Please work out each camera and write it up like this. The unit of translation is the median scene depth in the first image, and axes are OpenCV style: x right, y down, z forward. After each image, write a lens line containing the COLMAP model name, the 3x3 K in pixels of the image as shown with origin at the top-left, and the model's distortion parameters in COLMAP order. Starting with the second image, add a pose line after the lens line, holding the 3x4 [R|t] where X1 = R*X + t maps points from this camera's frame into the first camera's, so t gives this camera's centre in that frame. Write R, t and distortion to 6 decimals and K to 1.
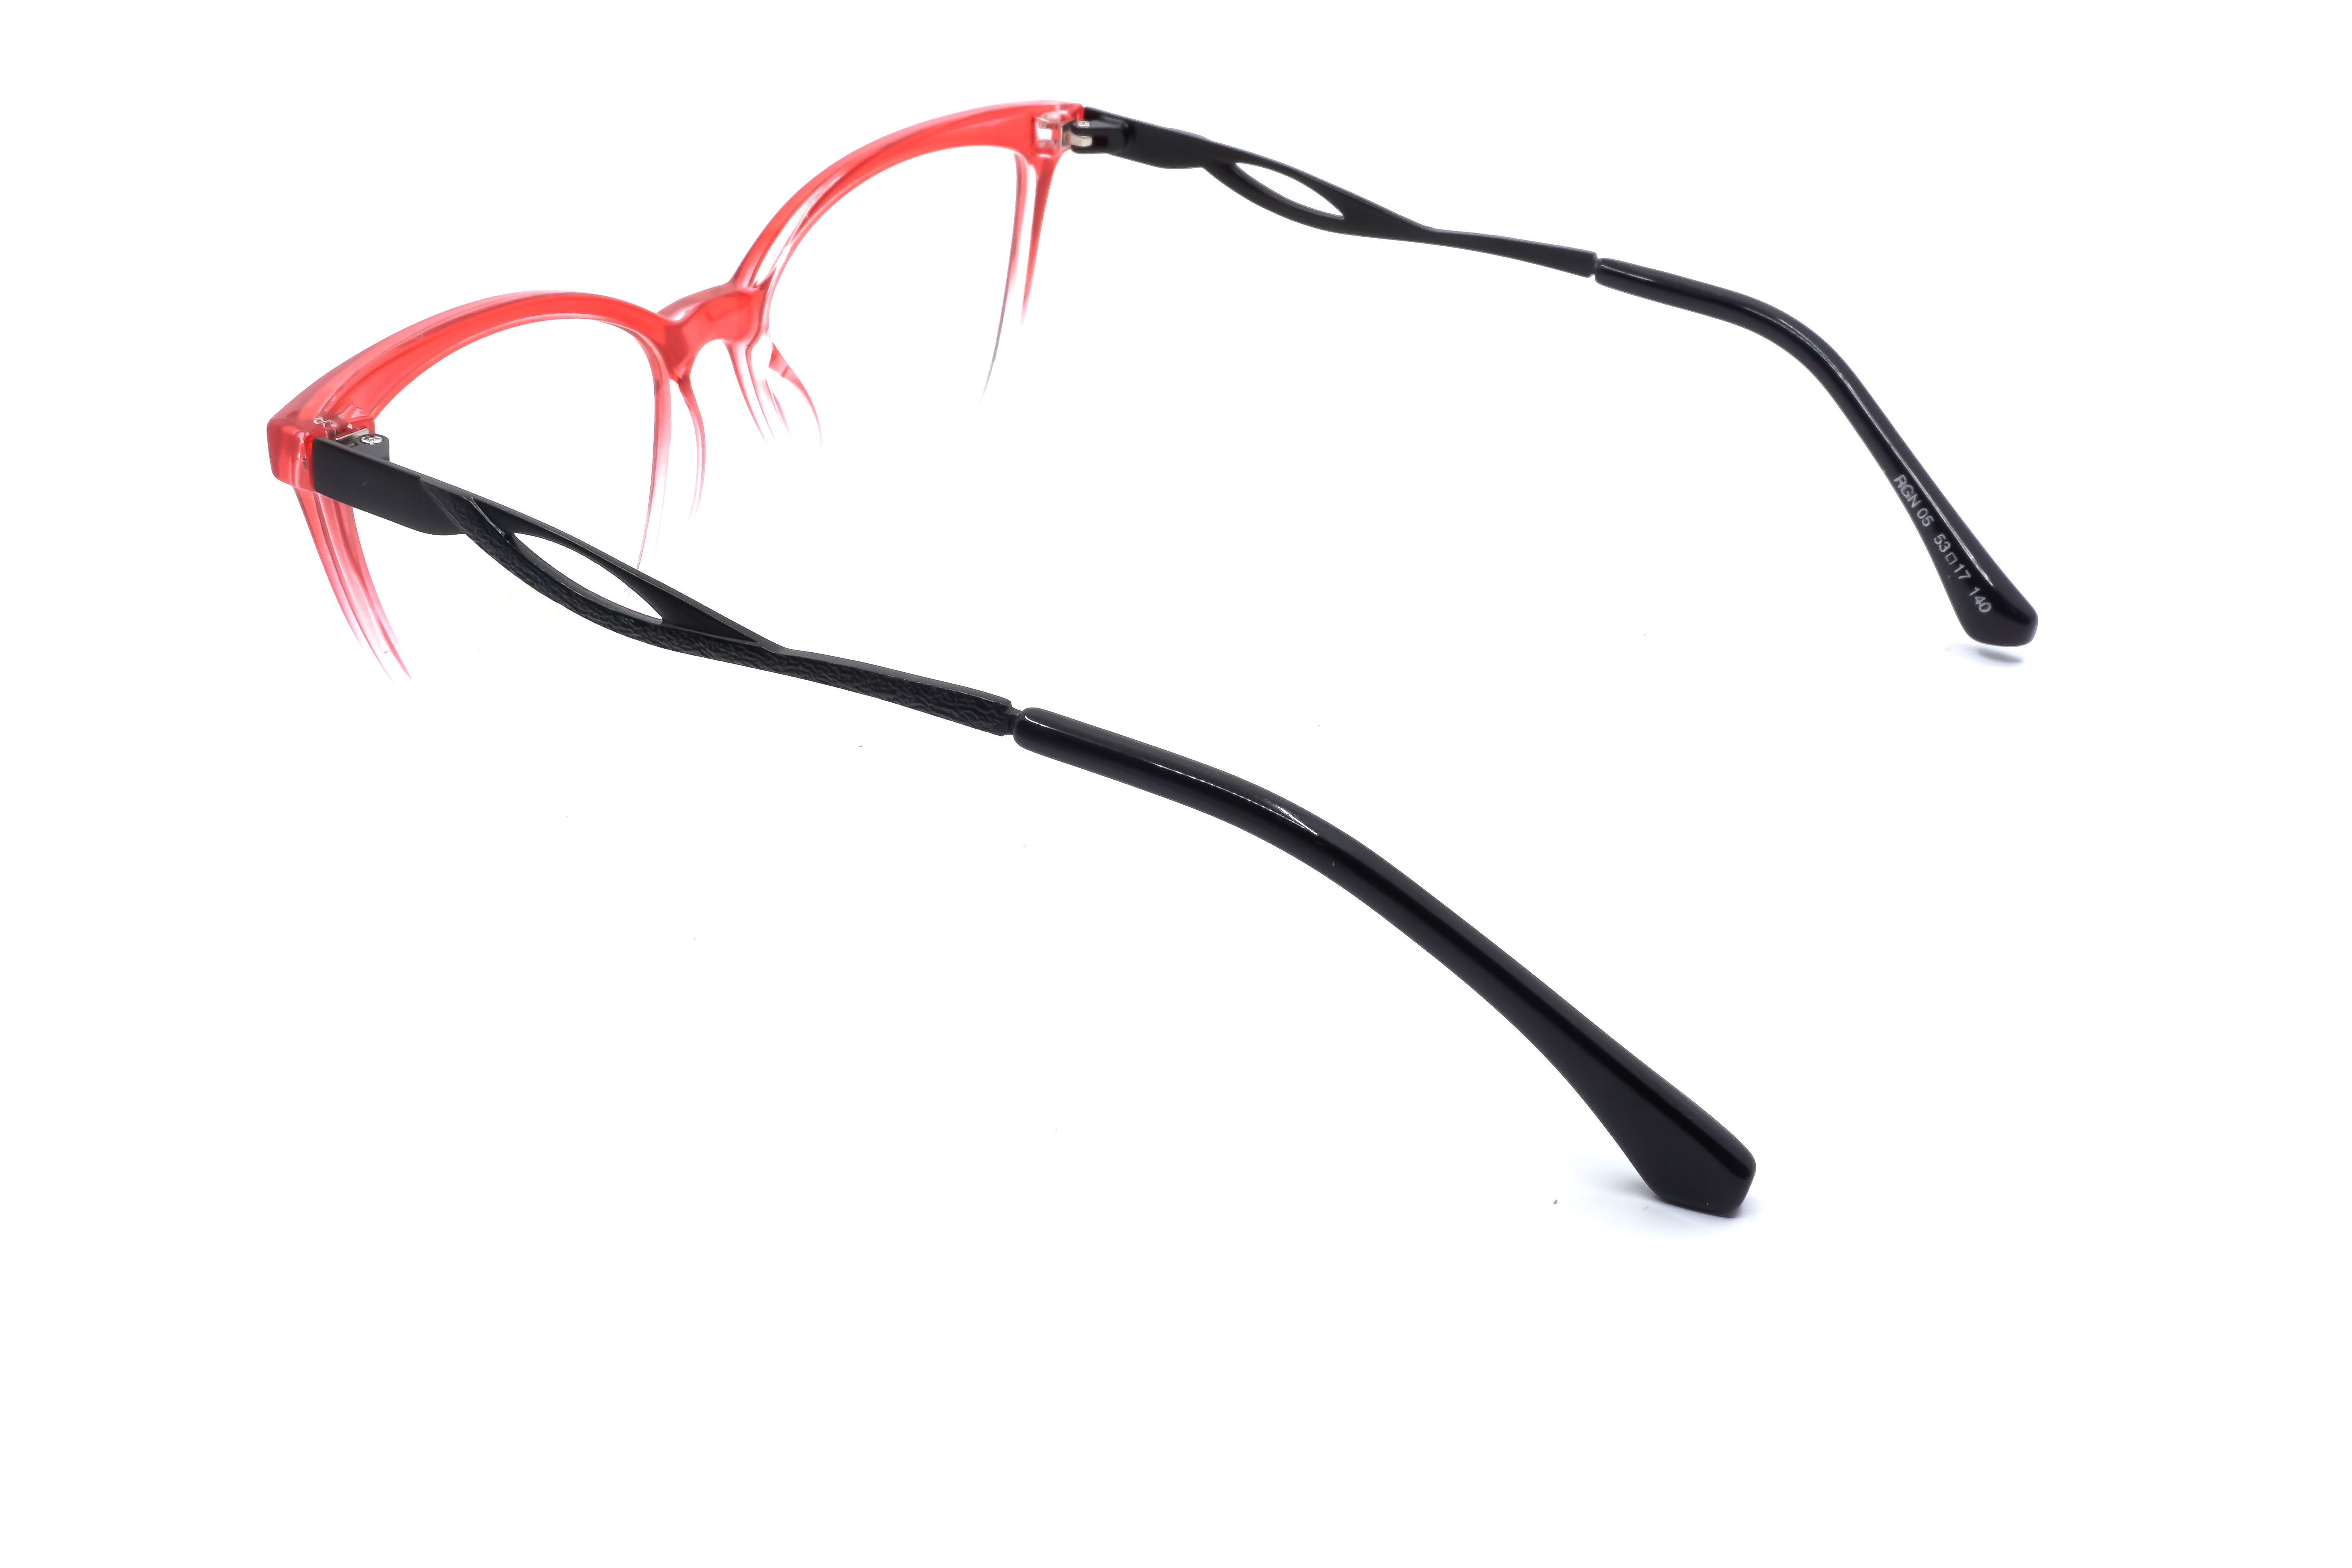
lens RADIAL K [[2361.9, 0, 1176.0], [0, 2361.9, 784.0], [0, 0, 1]] dist [0.019211, -0.011971]
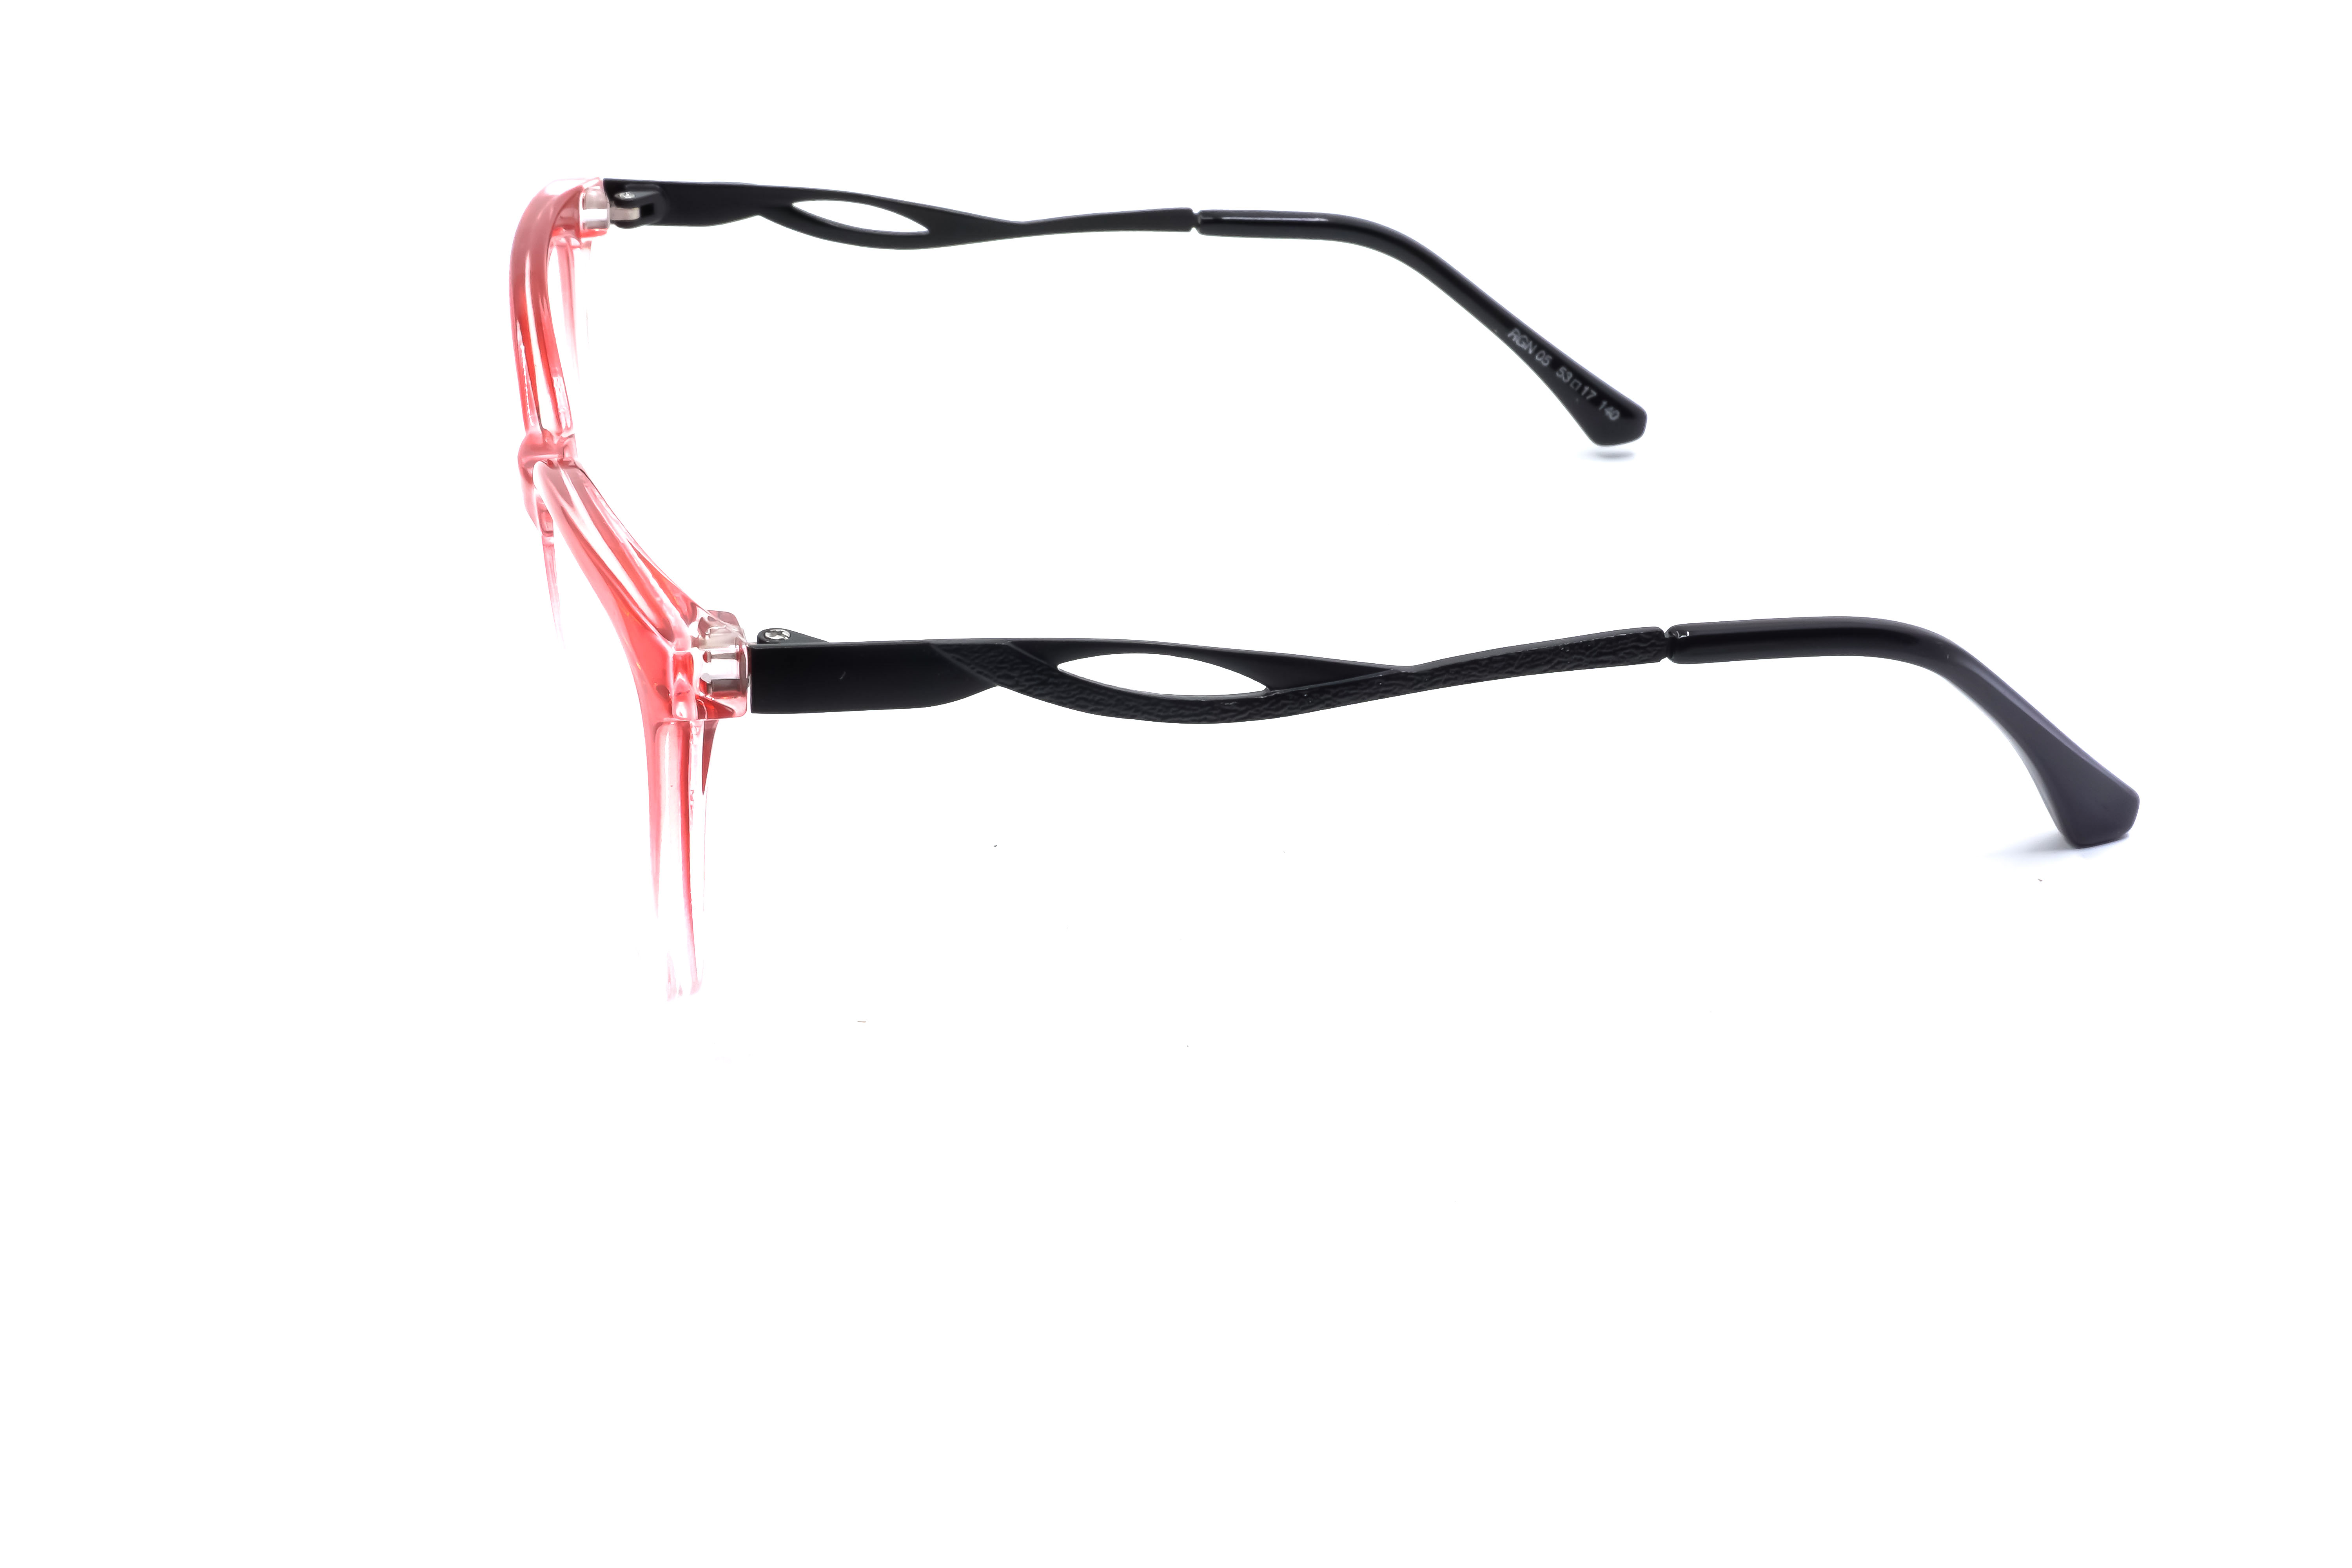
lens RADIAL K [[2361.9, 0, 1176.0], [0, 2361.9, 784.0], [0, 0, 1]] dist [0.019211, -0.011971]
pose [[0.704413, -0.341875, 0.622032, -0.594857], [0.350458, 0.929608, 0.114050, -0.109368], [-0.617237, 0.137658, 0.774641, 0.217065]]
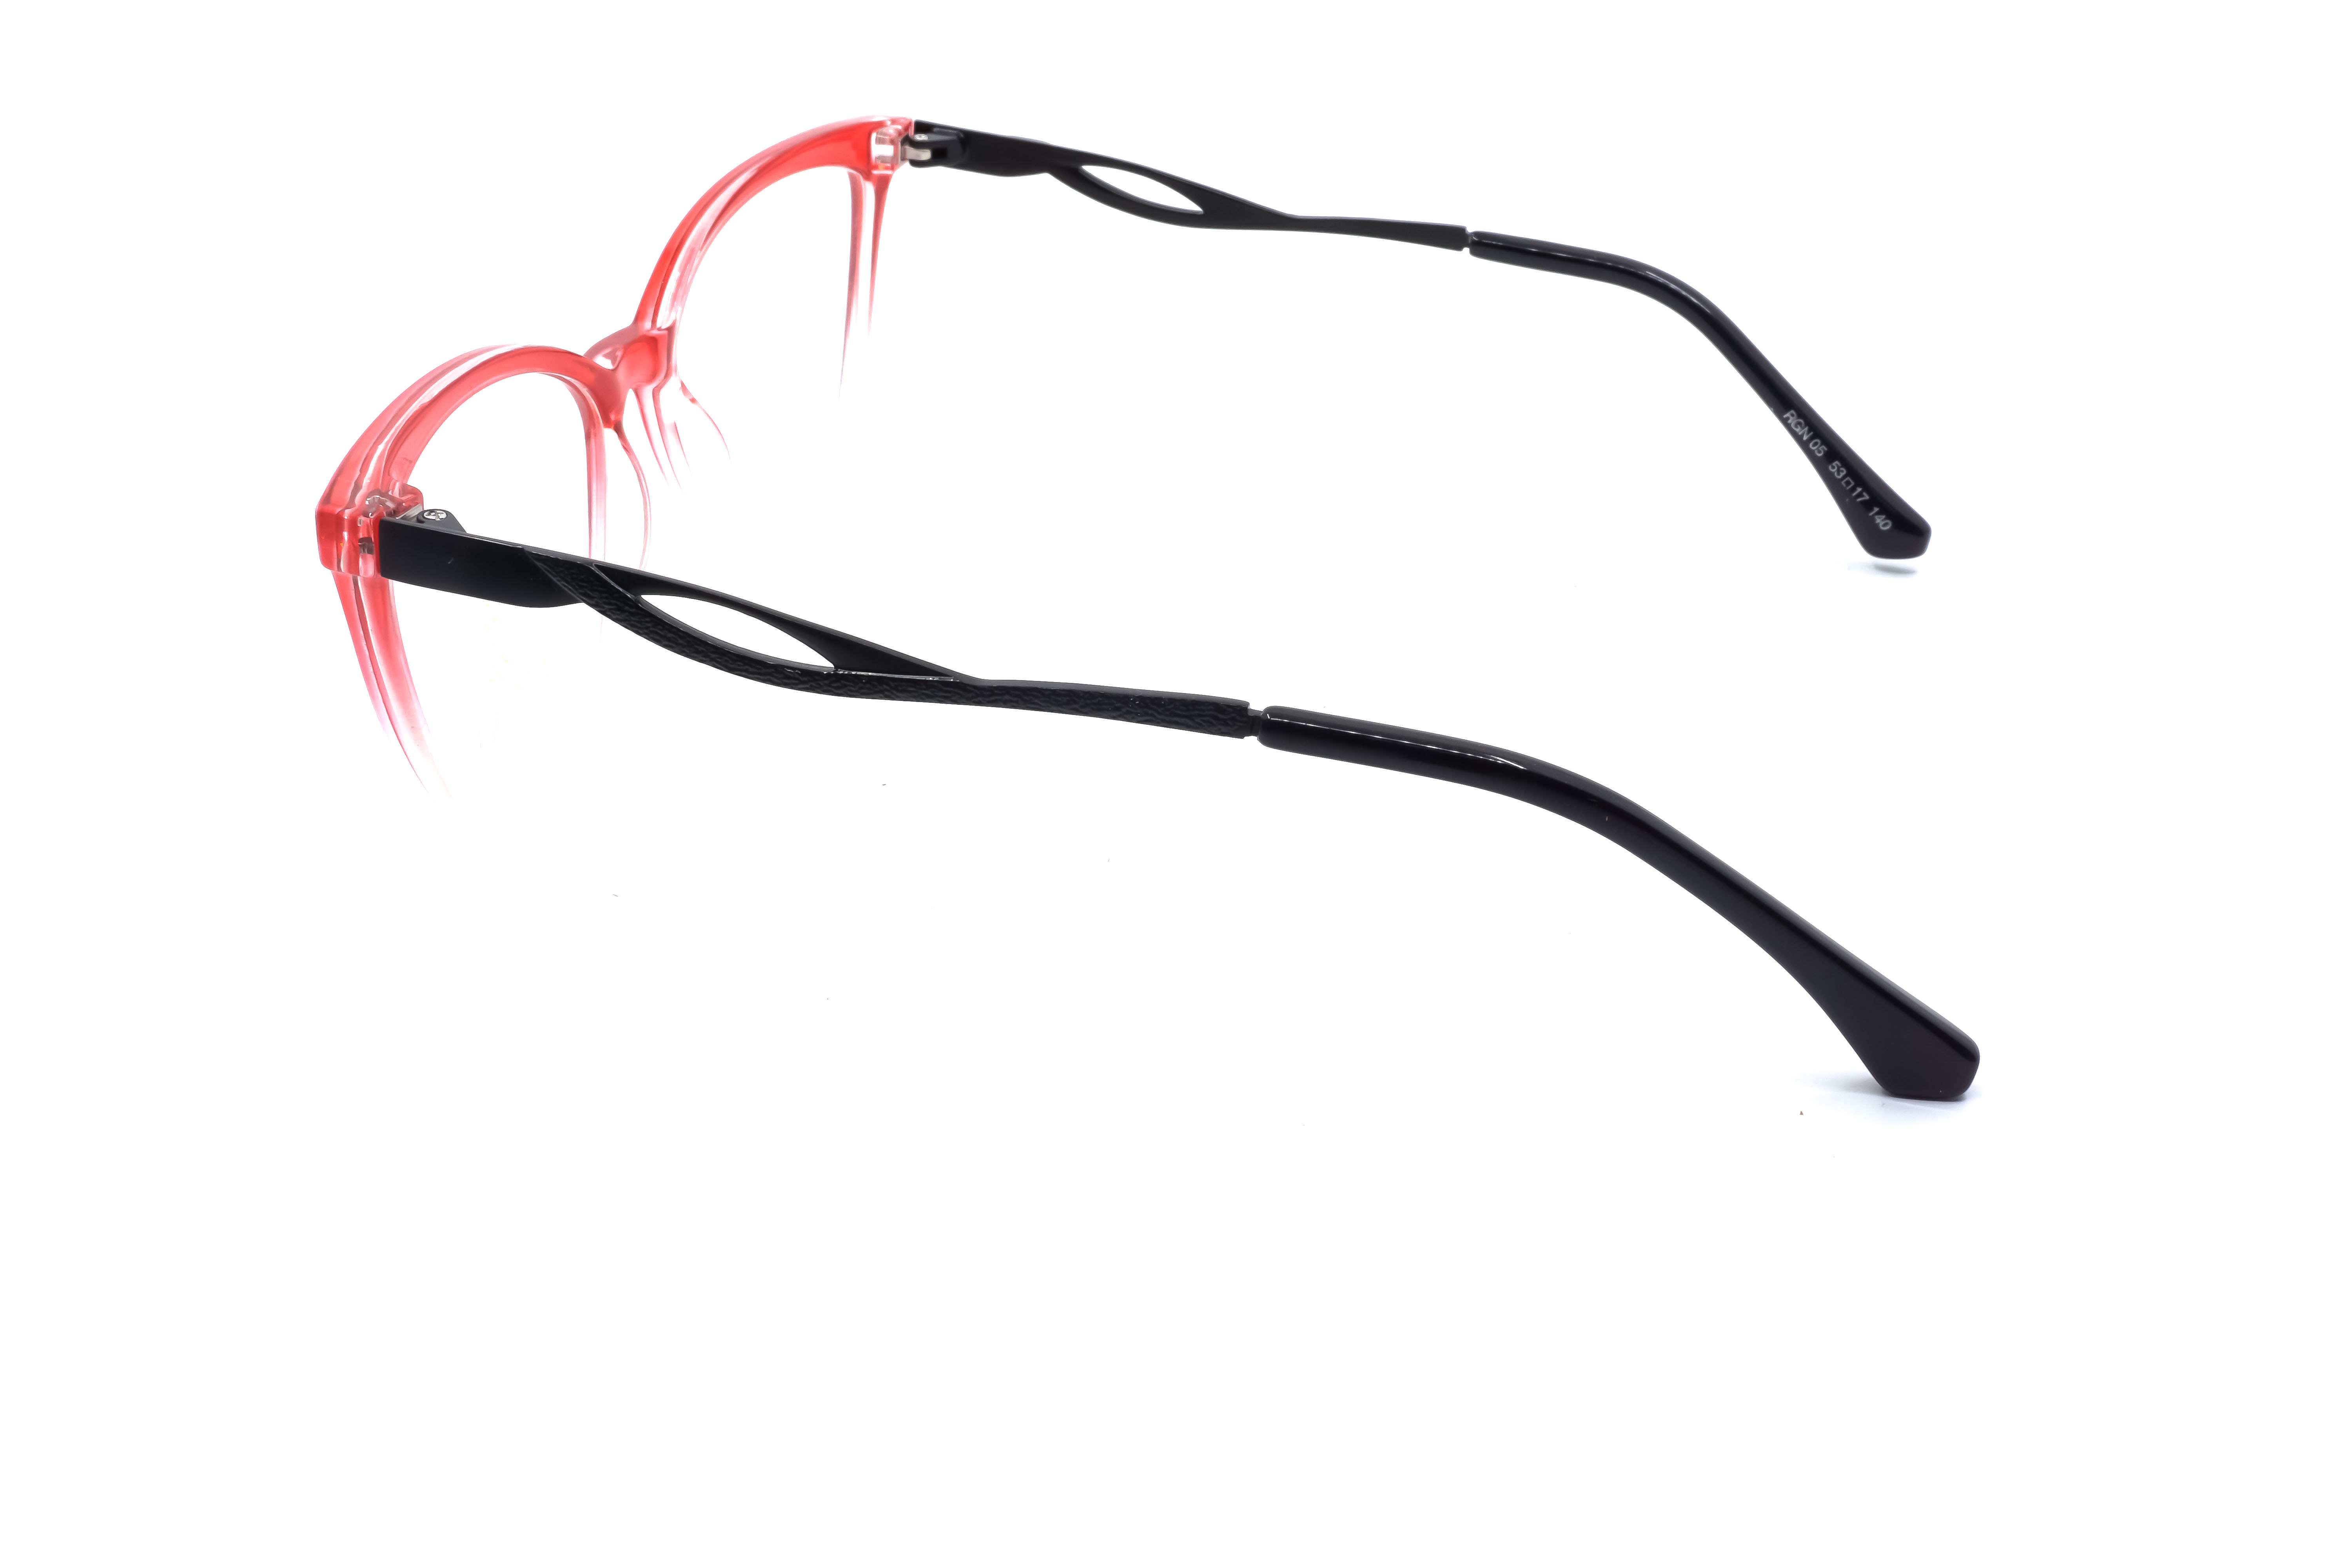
lens RADIAL K [[2361.9, 0, 1176.0], [0, 2361.9, 784.0], [0, 0, 1]] dist [0.019211, -0.011971]
pose [[0.964474, -0.128042, 0.231073, -0.221084], [0.128974, 0.991585, 0.011132, -0.010689], [-0.230554, 0.019066, 0.972873, 0.026438]]
